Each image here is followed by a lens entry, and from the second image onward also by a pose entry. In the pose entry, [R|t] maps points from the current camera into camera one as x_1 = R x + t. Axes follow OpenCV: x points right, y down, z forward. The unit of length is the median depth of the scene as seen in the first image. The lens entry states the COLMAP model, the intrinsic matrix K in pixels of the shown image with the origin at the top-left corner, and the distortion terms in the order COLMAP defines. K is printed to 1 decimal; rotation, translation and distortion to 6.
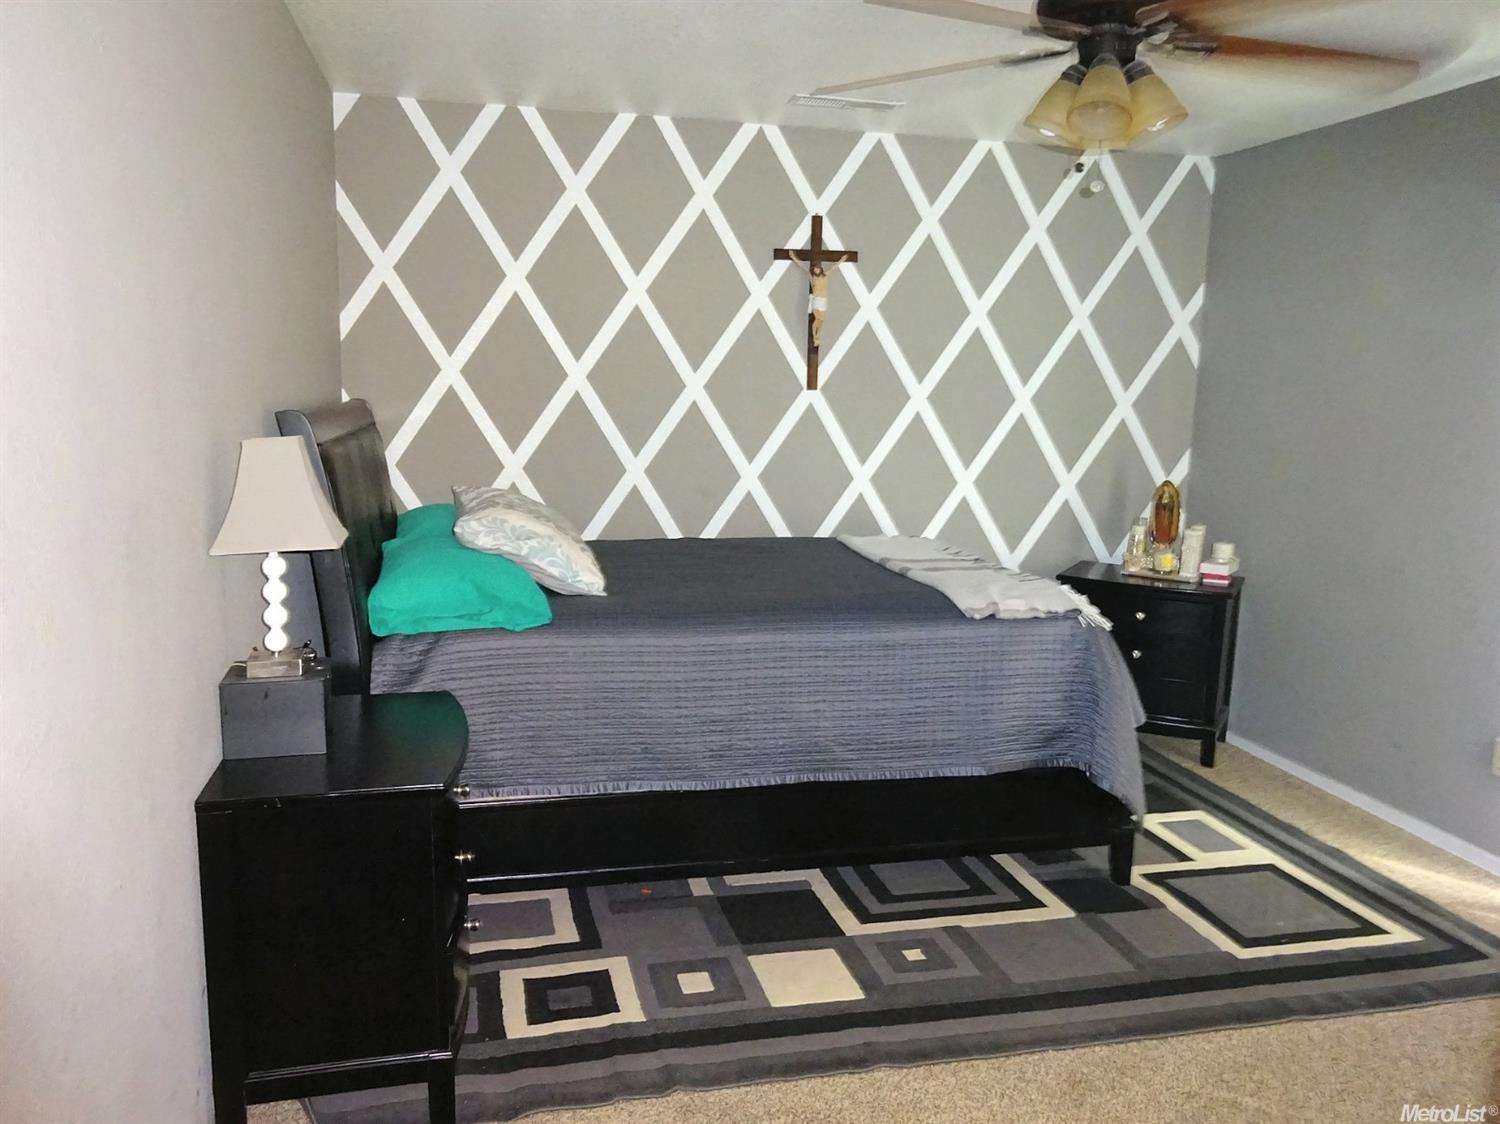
lens RADIAL K [[1102.9, 0, 751.4], [0, 1102.9, 566.7], [0, 0, 1]] dist [0.008473, -0.013839]
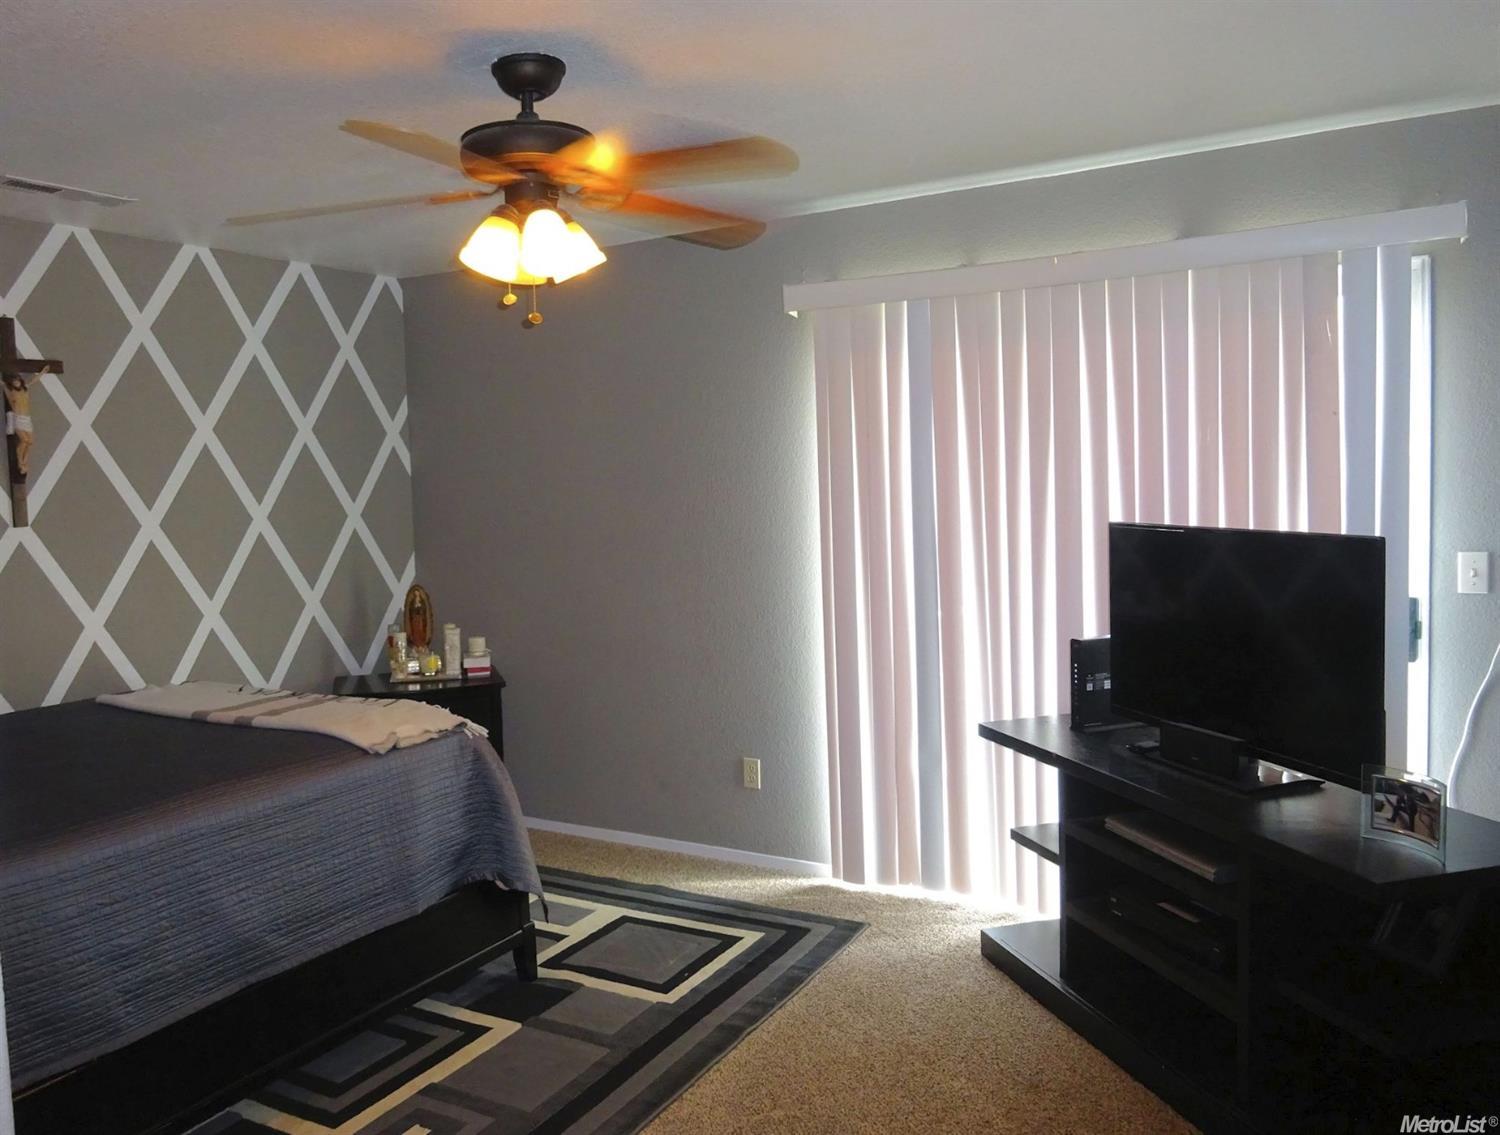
lens RADIAL K [[1110.8, 0, 747.0], [0, 1110.8, 563.5], [0, 0, 1]] dist [0.029371, -0.002122]
pose [[0.722481, -0.104121, 0.683506, -0.155622], [0.168073, 0.985390, -0.027549, -0.025774], [-0.670651, 0.134782, 0.729425, 0.050963]]
